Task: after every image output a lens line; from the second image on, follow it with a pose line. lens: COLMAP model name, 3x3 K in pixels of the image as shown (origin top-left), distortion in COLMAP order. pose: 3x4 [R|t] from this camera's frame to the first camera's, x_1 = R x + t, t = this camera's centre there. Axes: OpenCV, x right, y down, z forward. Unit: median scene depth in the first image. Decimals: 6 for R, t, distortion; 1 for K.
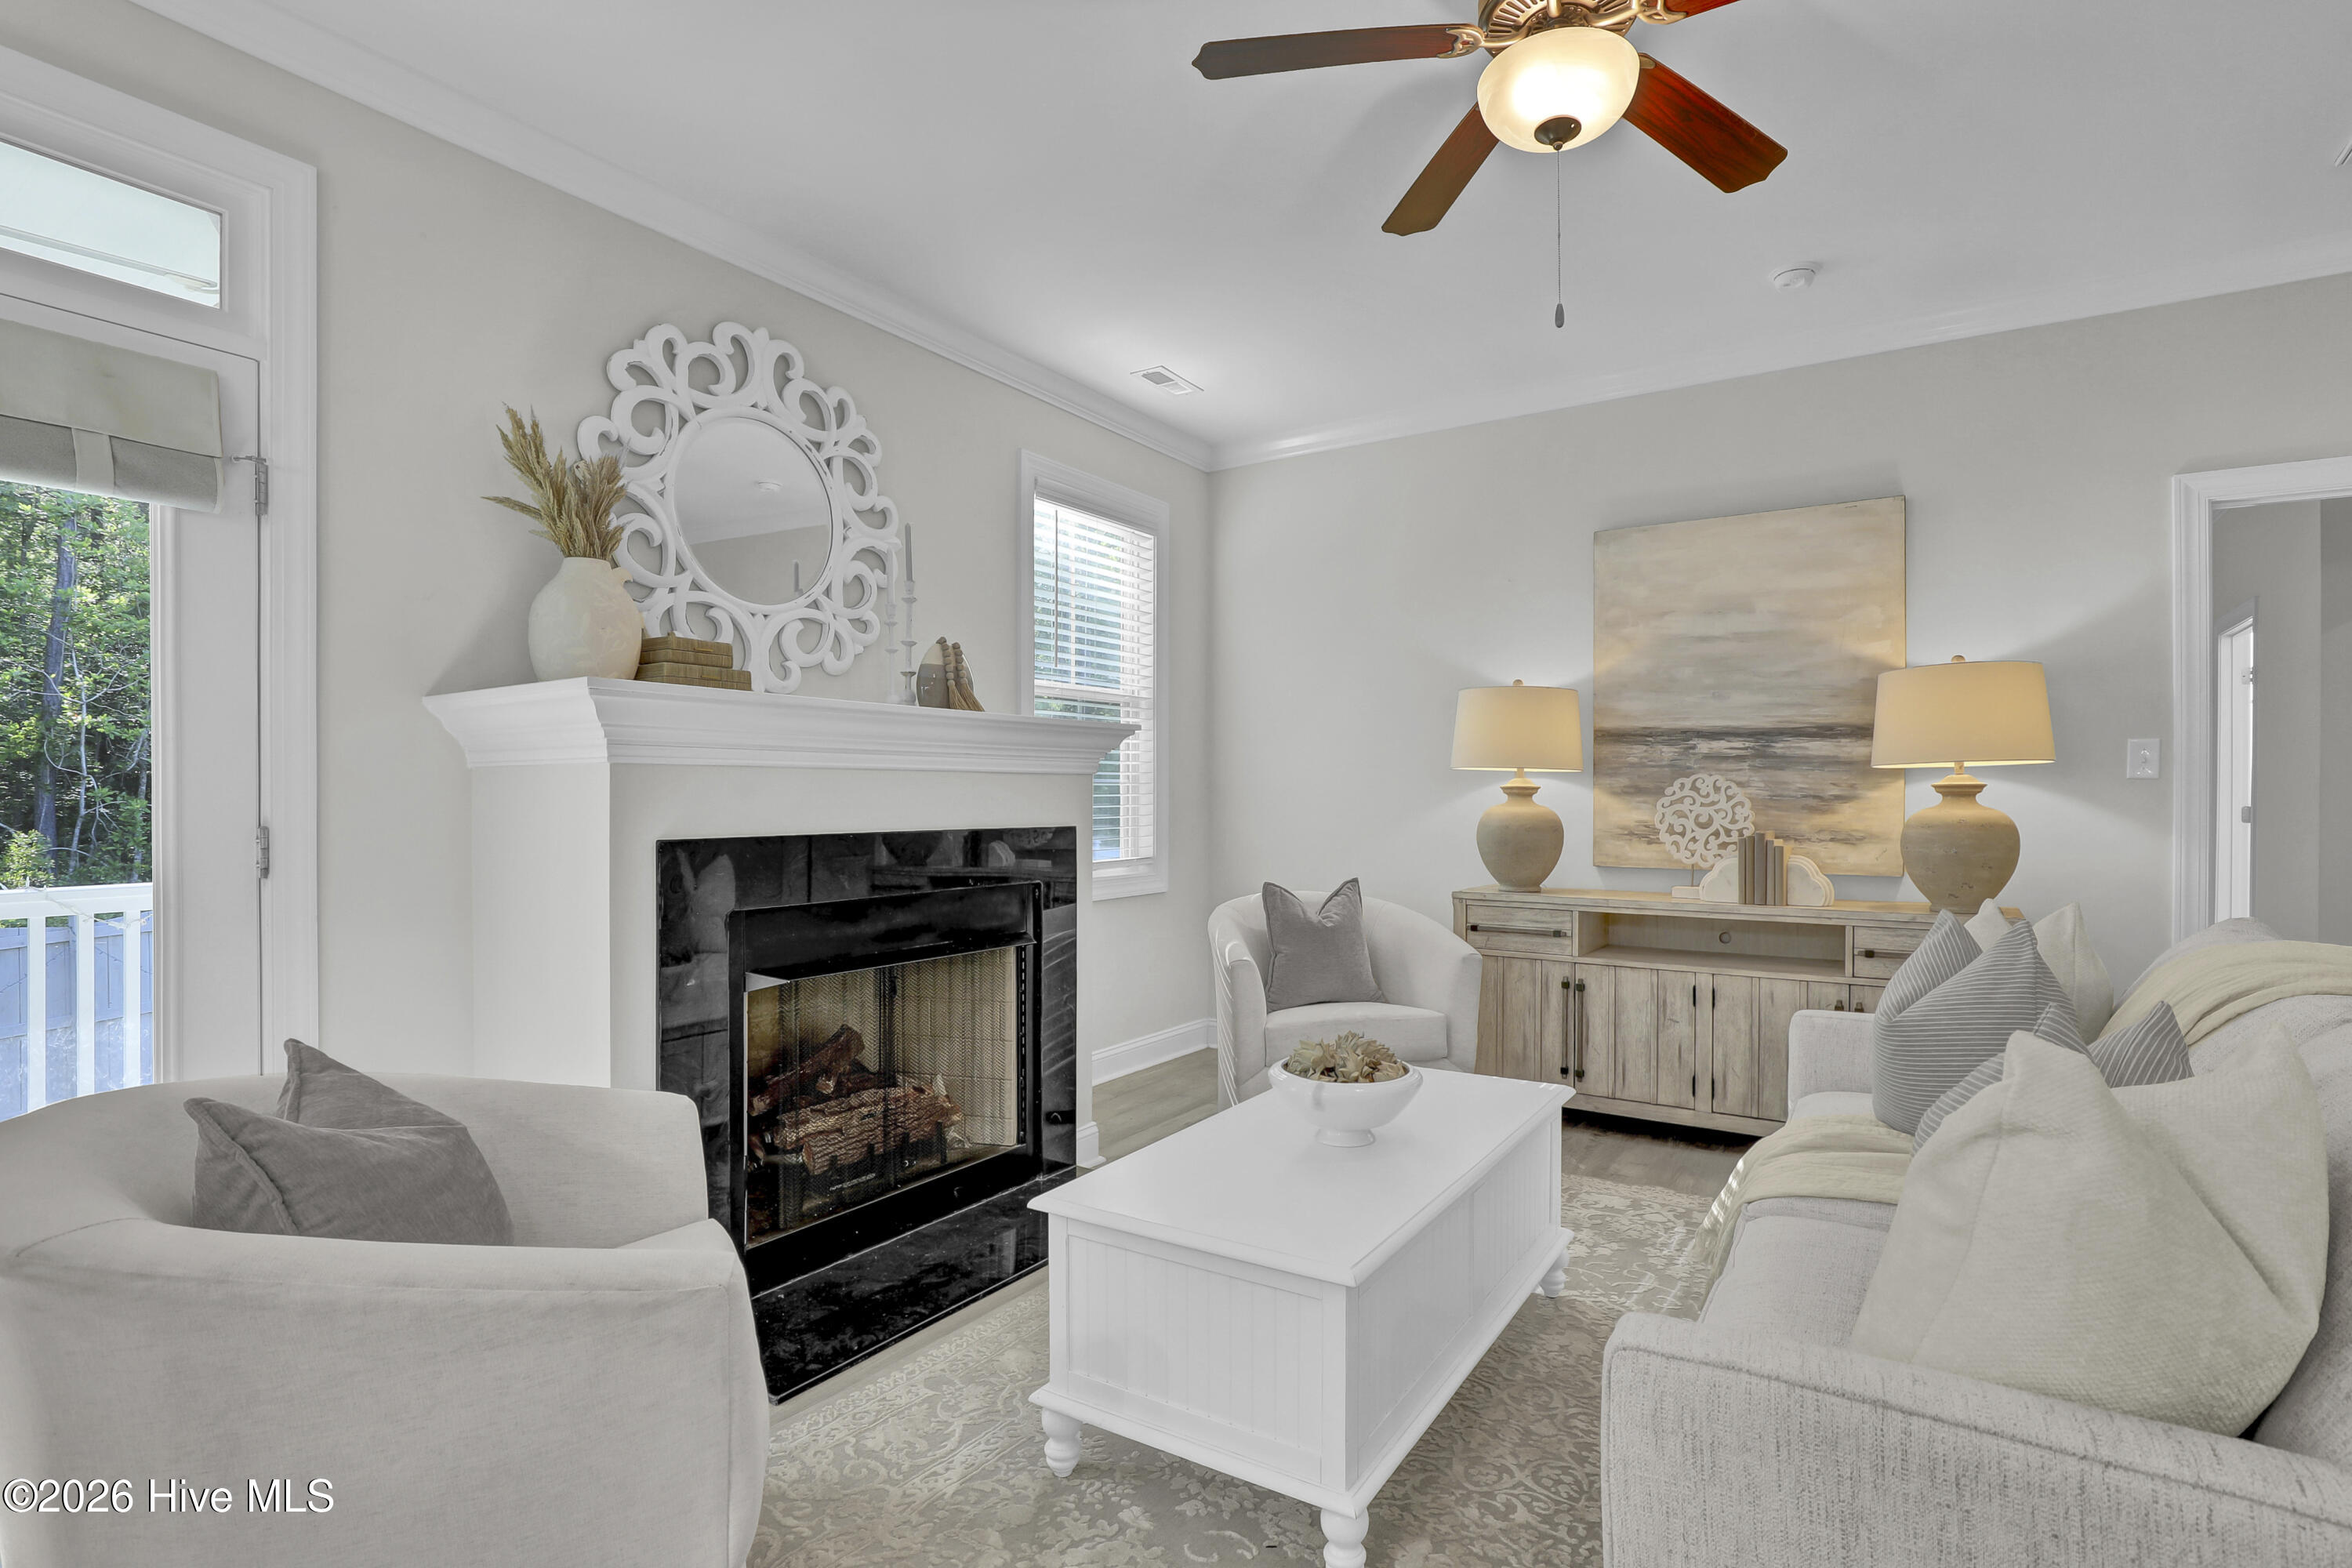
lens RADIAL K [[1106.5, 0, 1191.4], [0, 1106.5, 821.0], [0, 0, 1]] dist [-0.027974, 0.000584]
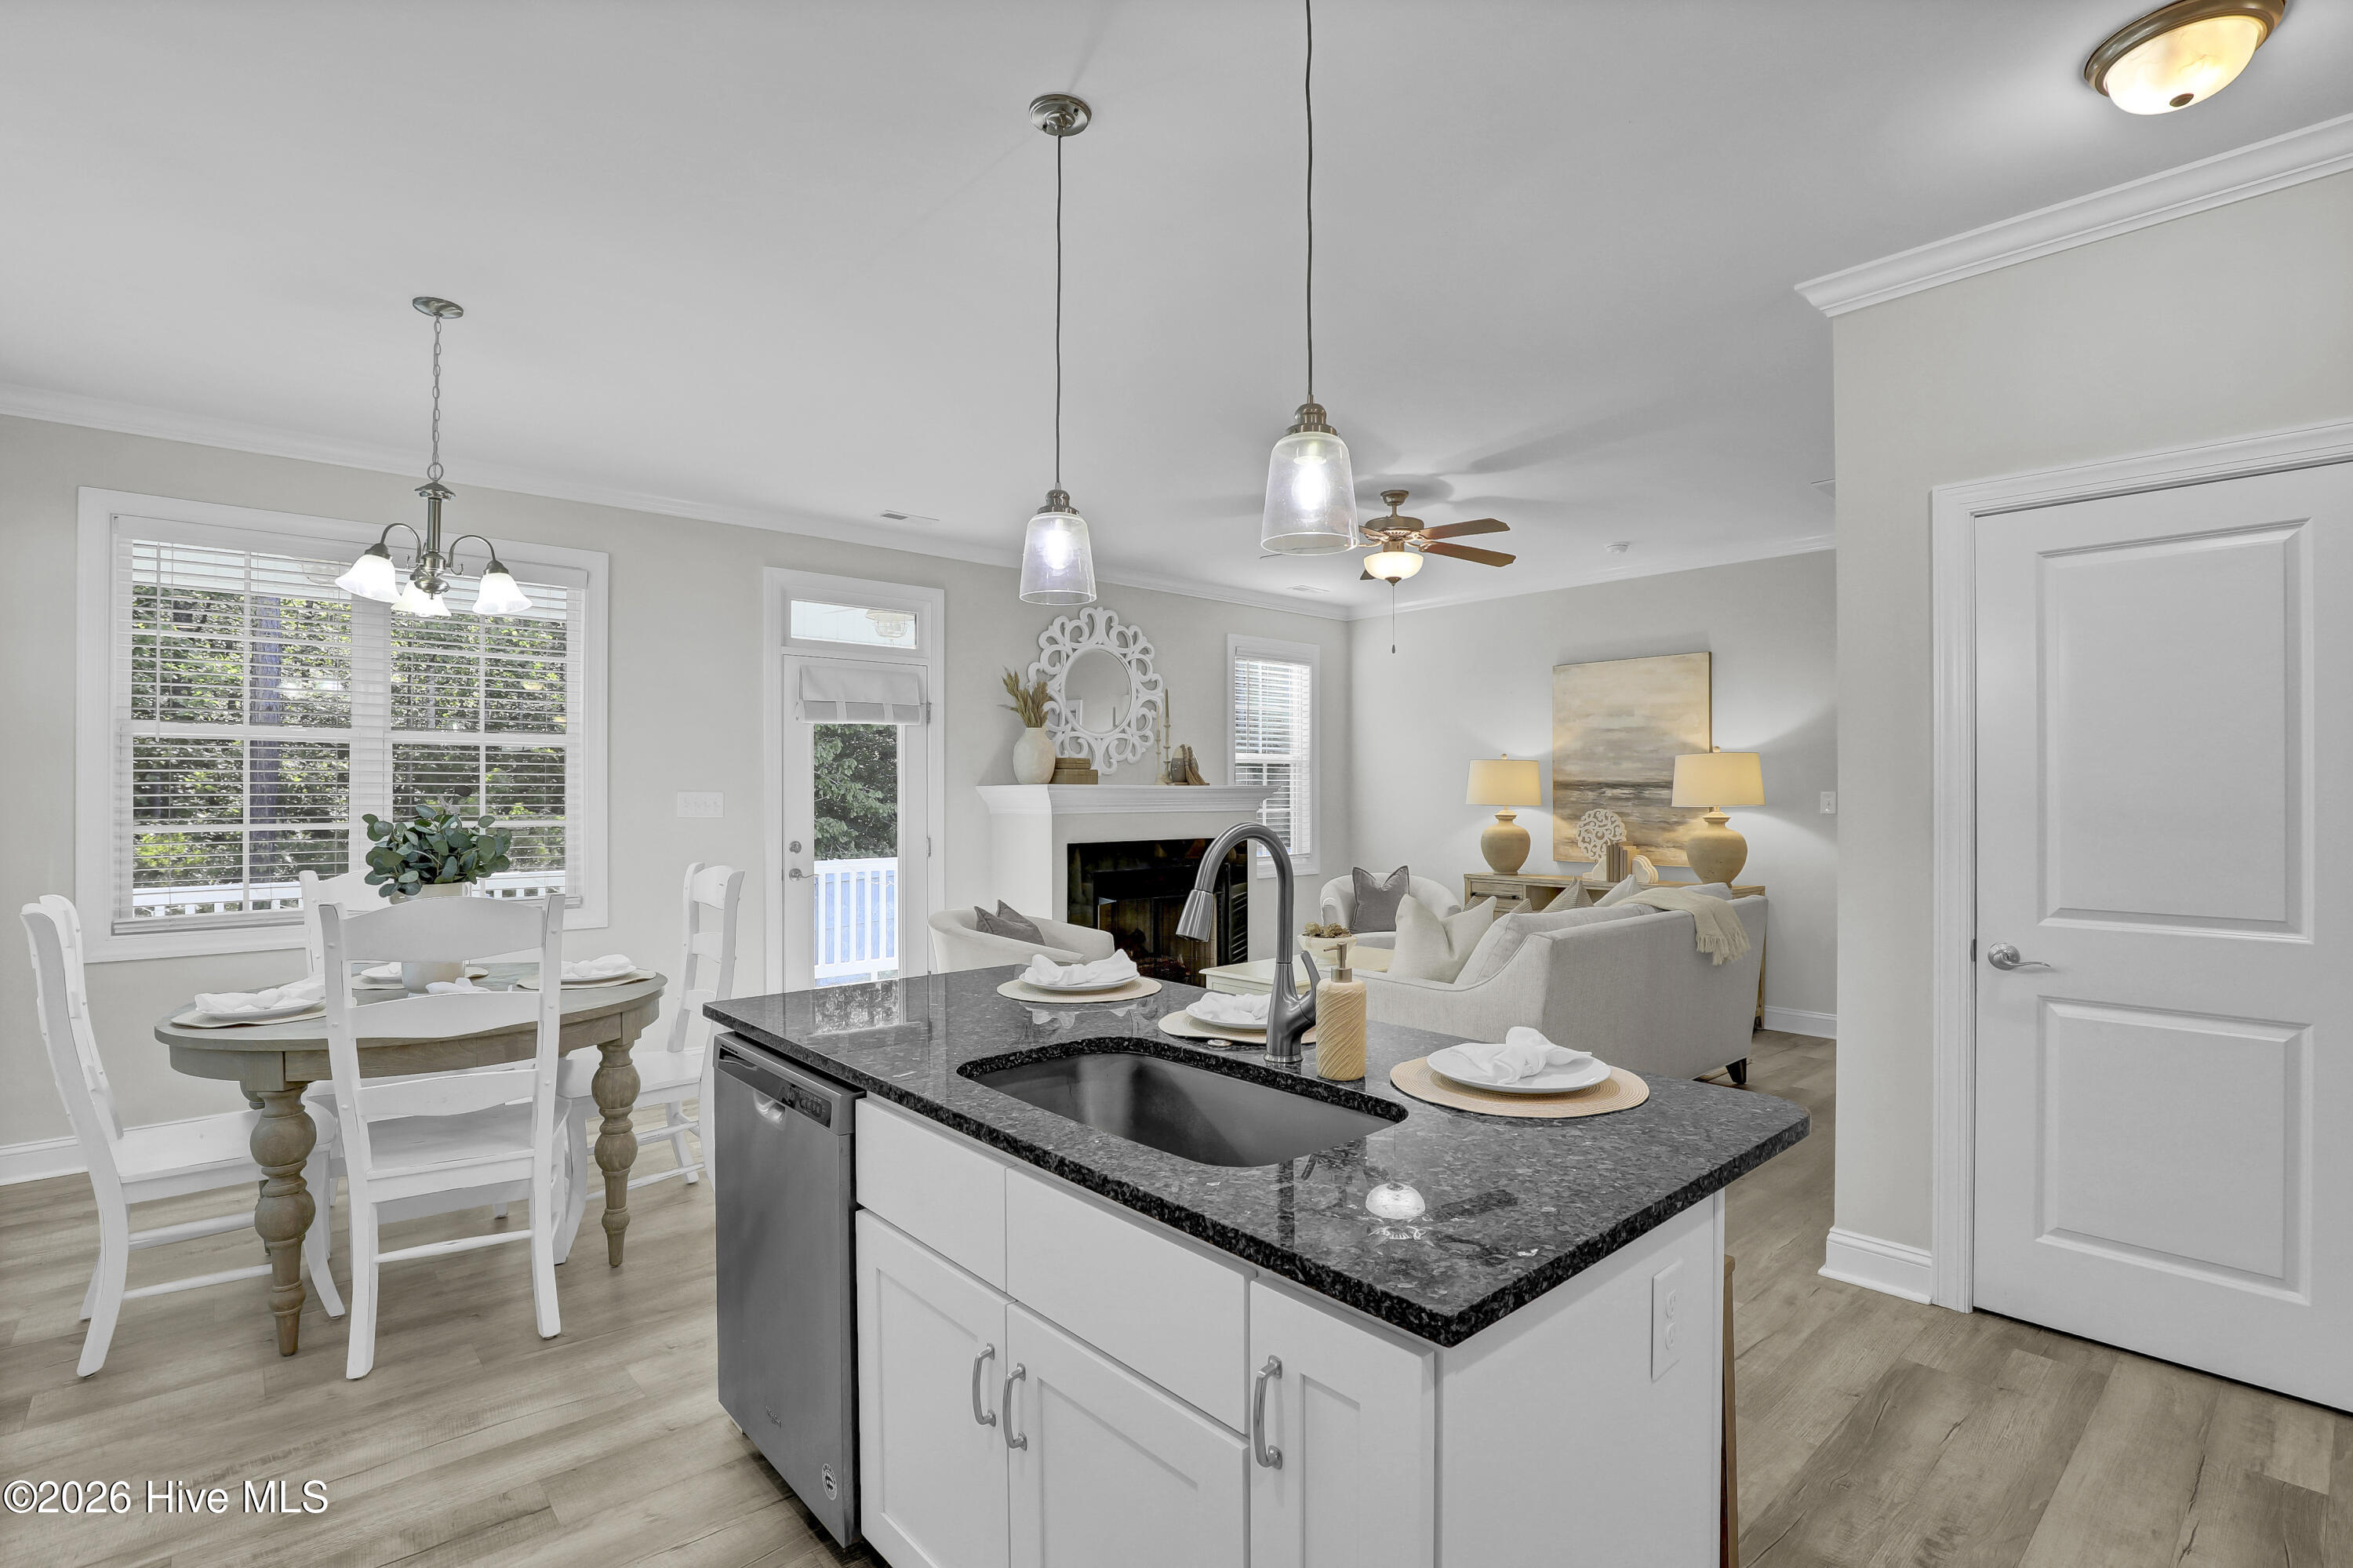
lens RADIAL K [[1107.0, 0, 1178.8], [0, 1107.0, 794.3], [0, 0, 1]] dist [-0.027974, 0.000584]
pose [[0.965361, -0.005345, -0.260861, 0.298148], [-0.000493, 0.999751, -0.022309, -0.028421], [0.260916, 0.021664, 0.965118, -0.968362]]
